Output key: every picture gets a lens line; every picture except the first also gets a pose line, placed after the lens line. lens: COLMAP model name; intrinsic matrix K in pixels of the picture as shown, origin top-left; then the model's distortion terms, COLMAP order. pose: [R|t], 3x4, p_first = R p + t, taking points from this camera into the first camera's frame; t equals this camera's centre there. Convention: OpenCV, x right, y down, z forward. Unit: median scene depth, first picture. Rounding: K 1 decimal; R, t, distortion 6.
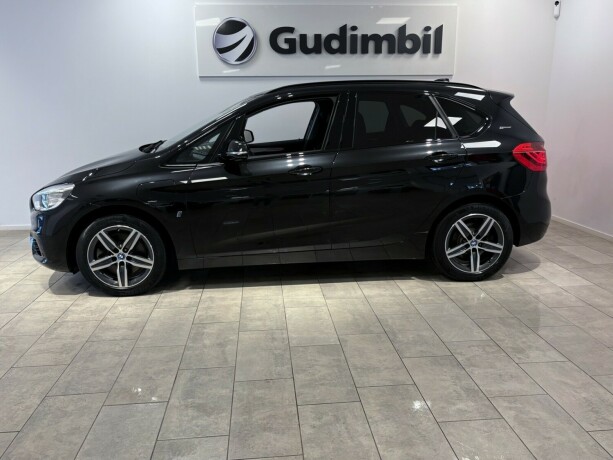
lens RADIAL K [[514.3, 0, 306.4], [0, 514.3, 232.5], [0, 0, 1]] dist [0.011306, 0.005139]
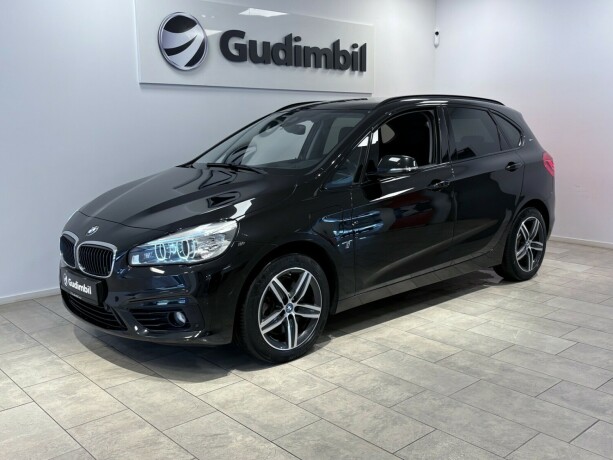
lens RADIAL K [[608.0, 0, 306.4], [0, 608.0, 228.1], [0, 0, 1]] dist [0.014953, 0.000000]
pose [[0.804650, -0.094685, 0.586150, -0.809566], [0.143765, 0.988897, -0.037612, -0.031888], [-0.576081, 0.114532, 0.809329, 0.226646]]
